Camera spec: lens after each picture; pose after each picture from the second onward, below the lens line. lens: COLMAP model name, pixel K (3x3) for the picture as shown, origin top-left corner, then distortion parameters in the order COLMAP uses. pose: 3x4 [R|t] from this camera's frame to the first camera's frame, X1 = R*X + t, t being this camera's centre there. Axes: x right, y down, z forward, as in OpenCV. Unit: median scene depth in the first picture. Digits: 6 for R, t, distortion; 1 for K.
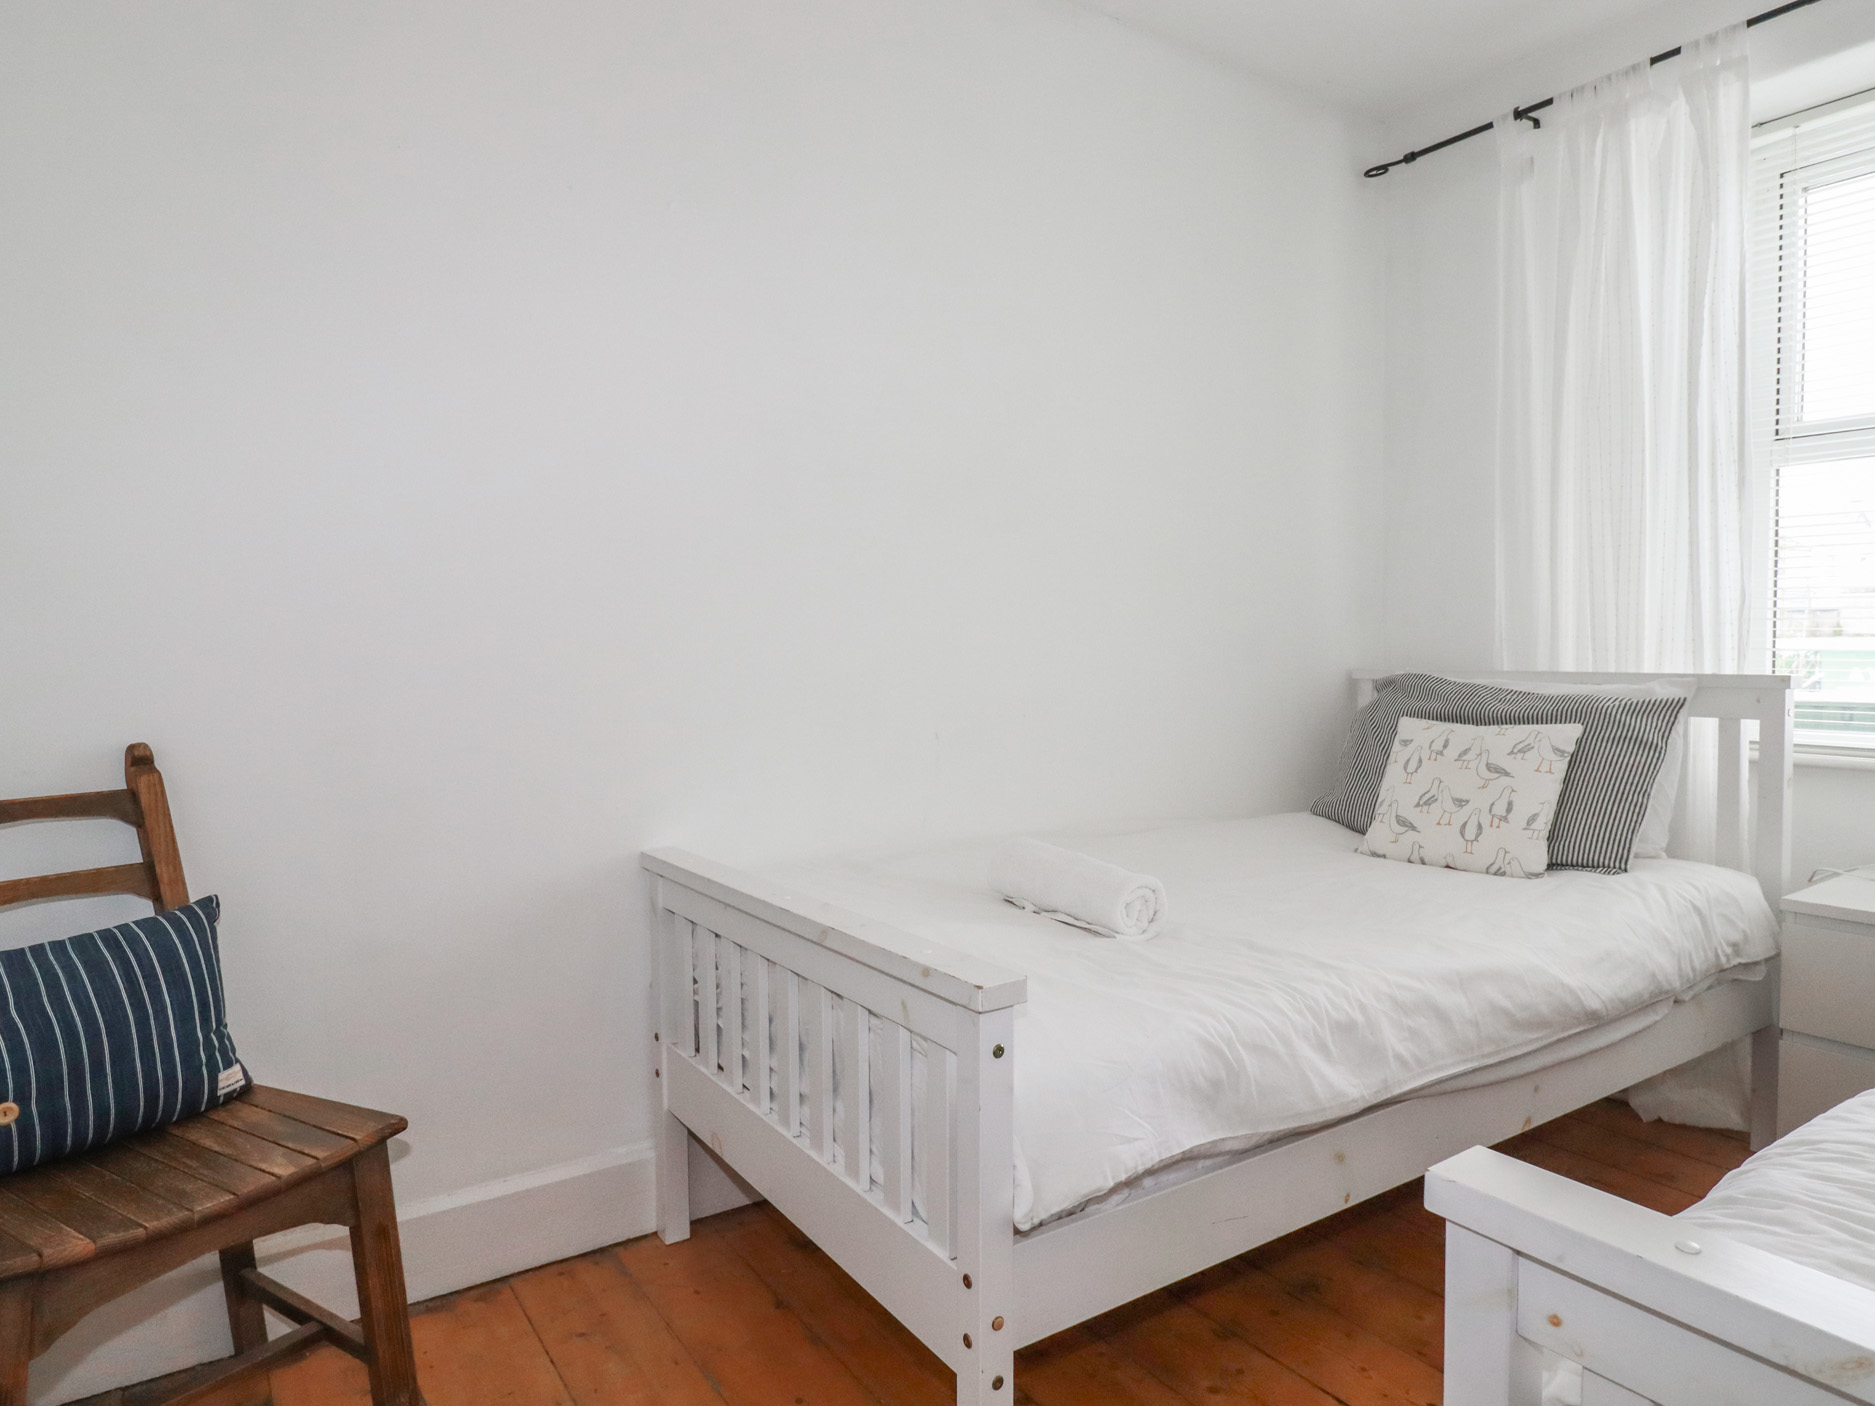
lens RADIAL K [[1200.8, 0, 948.0], [0, 1200.8, 700.4], [0, 0, 1]] dist [-0.005945, -0.002958]
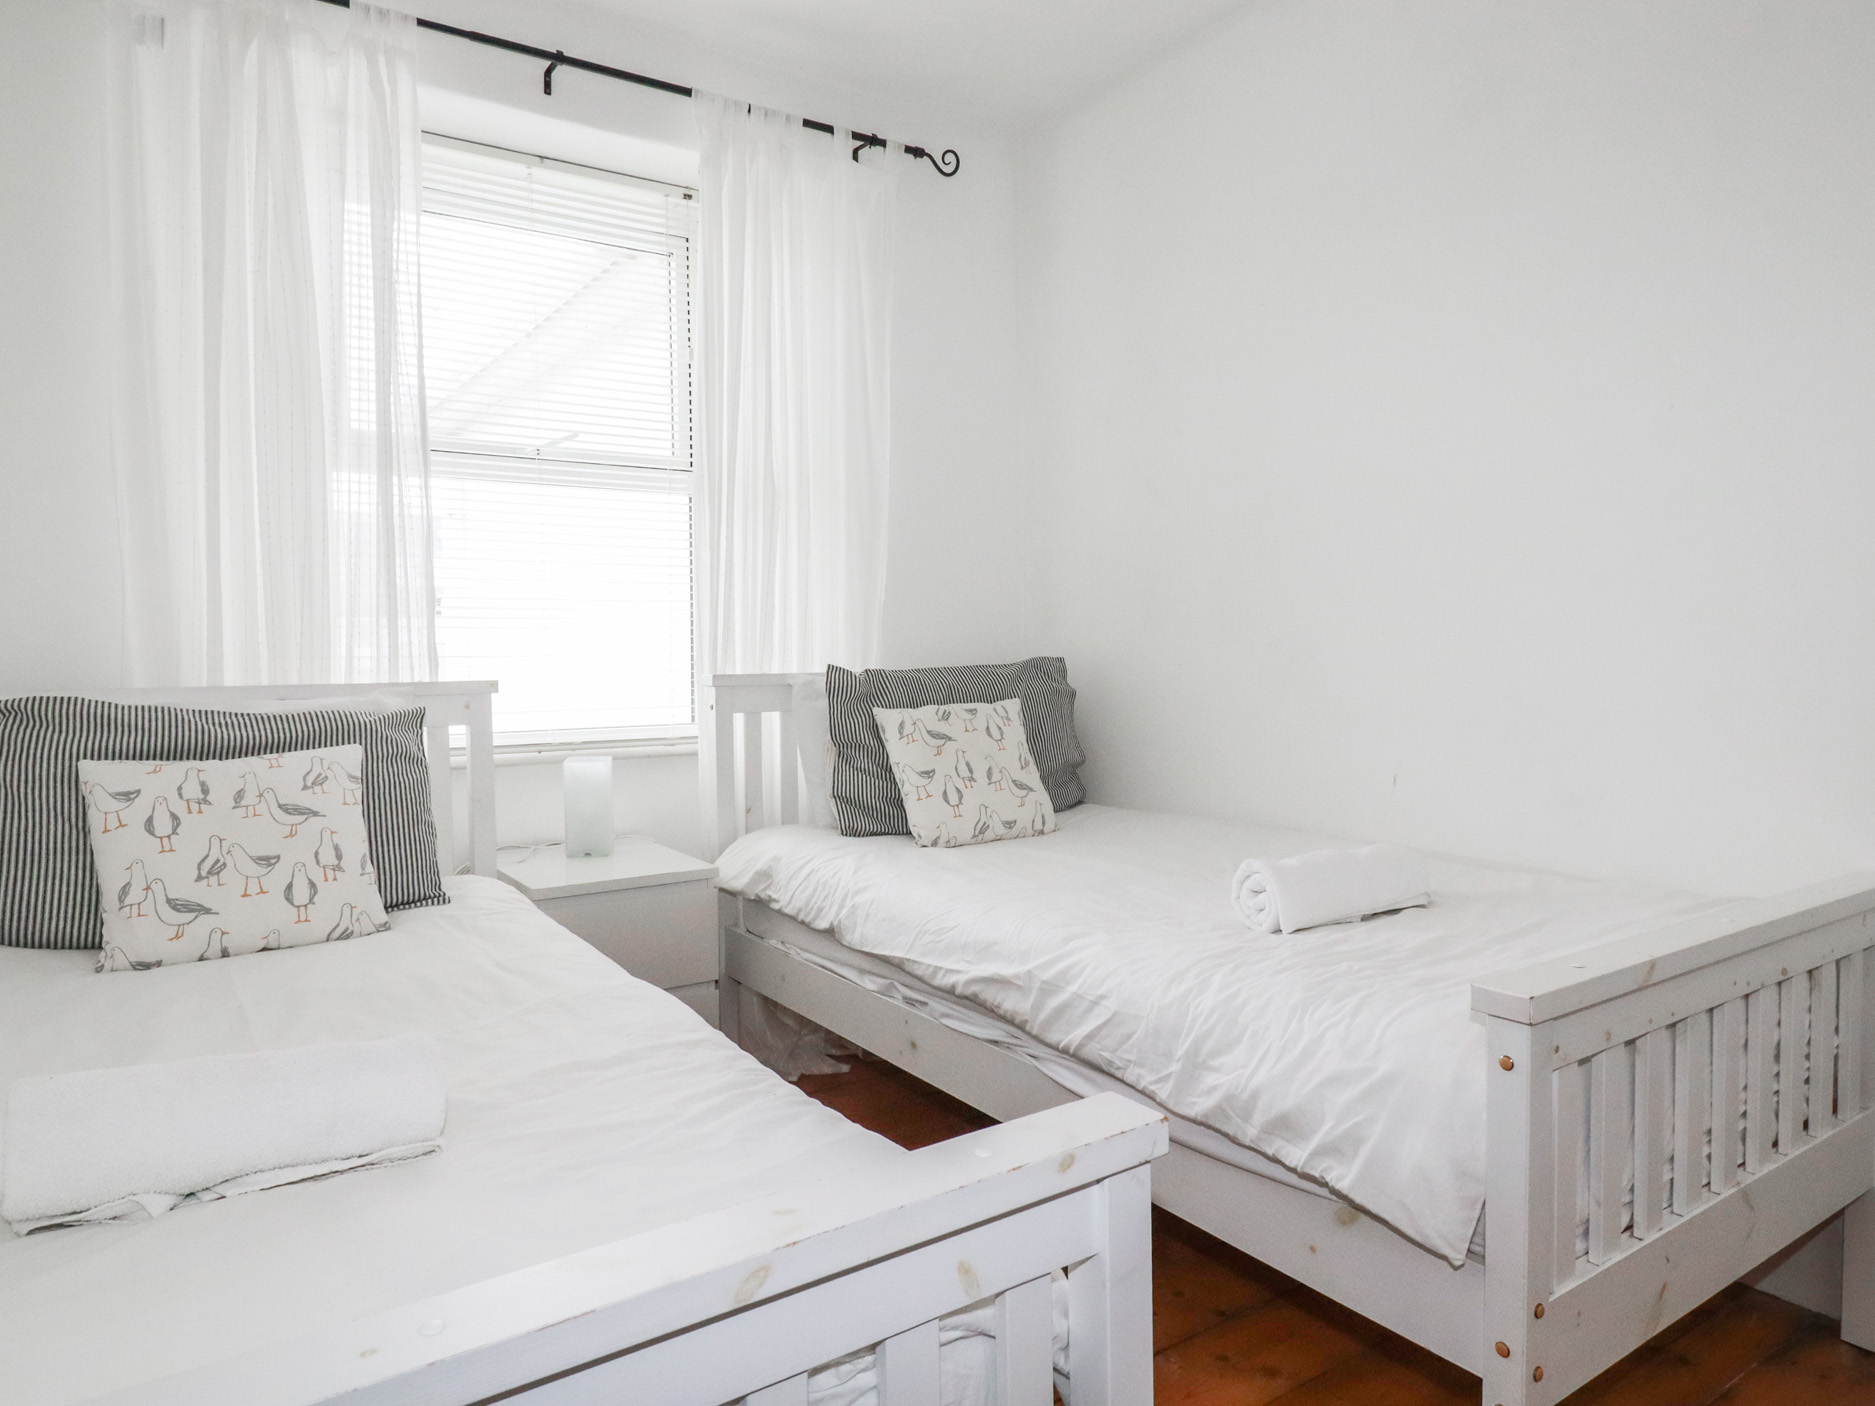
lens RADIAL K [[1200.8, 0, 946.0], [0, 1200.8, 701.0], [0, 0, 1]] dist [-0.005945, -0.002958]
pose [[-0.016912, -0.035716, 0.999219, -0.328793], [0.062375, 0.997378, 0.036706, -0.015744], [-0.997909, 0.062948, -0.014640, 0.586652]]
